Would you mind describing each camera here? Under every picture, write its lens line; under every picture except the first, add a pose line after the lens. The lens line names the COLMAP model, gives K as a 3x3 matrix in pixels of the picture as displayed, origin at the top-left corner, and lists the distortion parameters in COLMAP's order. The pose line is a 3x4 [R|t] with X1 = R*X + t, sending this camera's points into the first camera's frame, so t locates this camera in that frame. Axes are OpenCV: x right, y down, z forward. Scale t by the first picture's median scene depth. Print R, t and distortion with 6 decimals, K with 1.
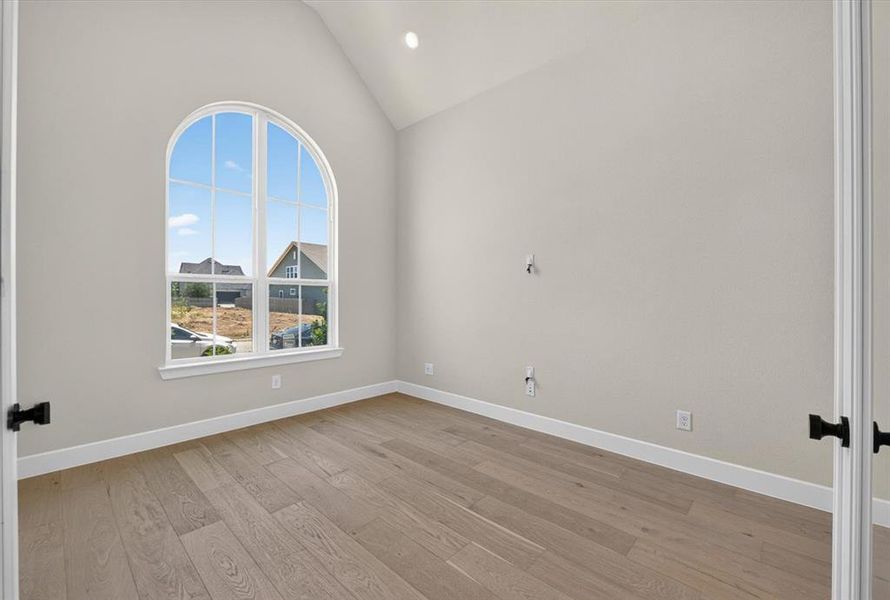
lens RADIAL K [[366.8, 0, 440.9], [0, 366.8, 303.0], [0, 0, 1]] dist [0.000590, 0.000134]
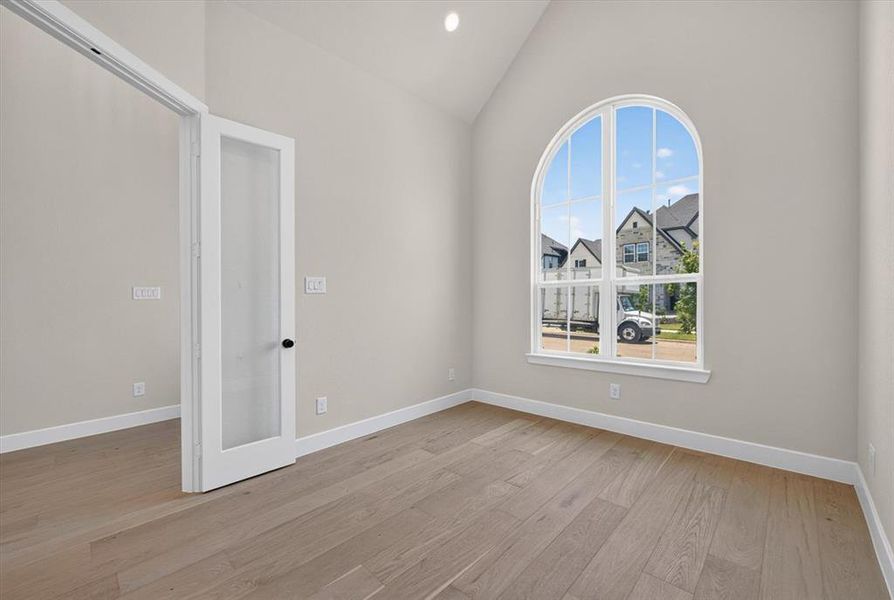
lens RADIAL K [[368.4, 0, 442.9], [0, 368.4, 303.1], [0, 0, 1]] dist [0.000590, 0.000134]
pose [[-0.011070, -0.005505, -0.999924, 0.553519], [-0.000782, 0.999985, -0.005497, 0.001569], [0.999938, 0.000721, -0.011075, 0.676882]]
